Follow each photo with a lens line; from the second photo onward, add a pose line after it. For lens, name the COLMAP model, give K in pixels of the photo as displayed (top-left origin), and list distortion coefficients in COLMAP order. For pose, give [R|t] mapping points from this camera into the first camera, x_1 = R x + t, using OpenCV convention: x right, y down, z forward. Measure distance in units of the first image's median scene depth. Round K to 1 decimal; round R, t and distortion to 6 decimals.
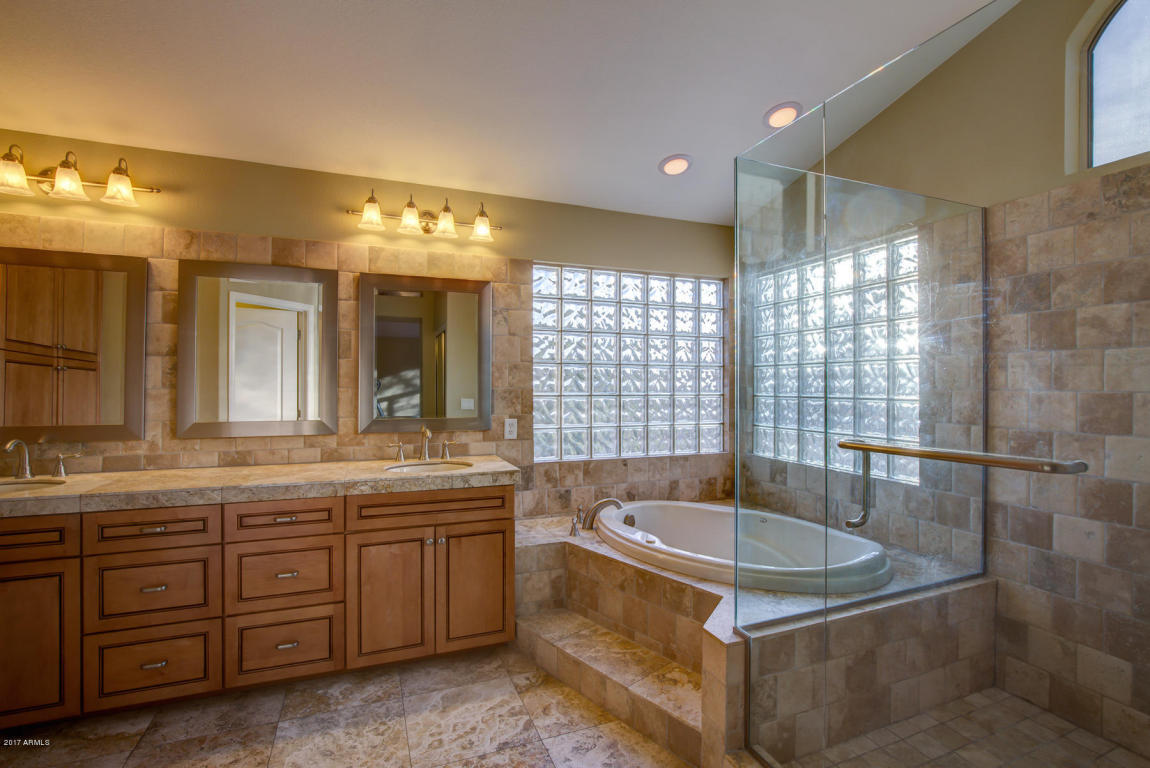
lens RADIAL K [[531.1, 0, 578.7], [0, 531.1, 383.5], [0, 0, 1]] dist [-0.013756, 0.001364]
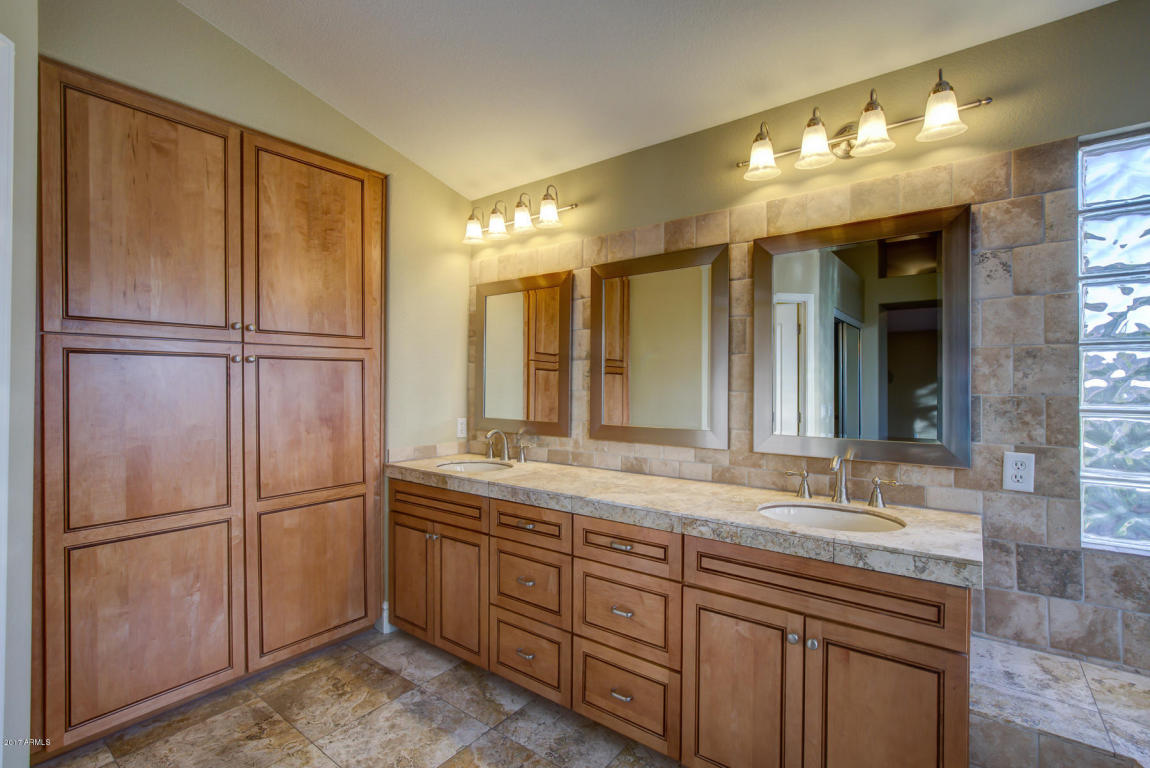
lens RADIAL K [[531.1, 0, 571.0], [0, 531.1, 382.3], [0, 0, 1]] dist [-0.013756, 0.001364]
pose [[0.504423, -0.004533, -0.863445, 0.119558], [0.001790, 0.999990, -0.004204, -0.002373], [0.863455, 0.000575, 0.504426, 0.424888]]
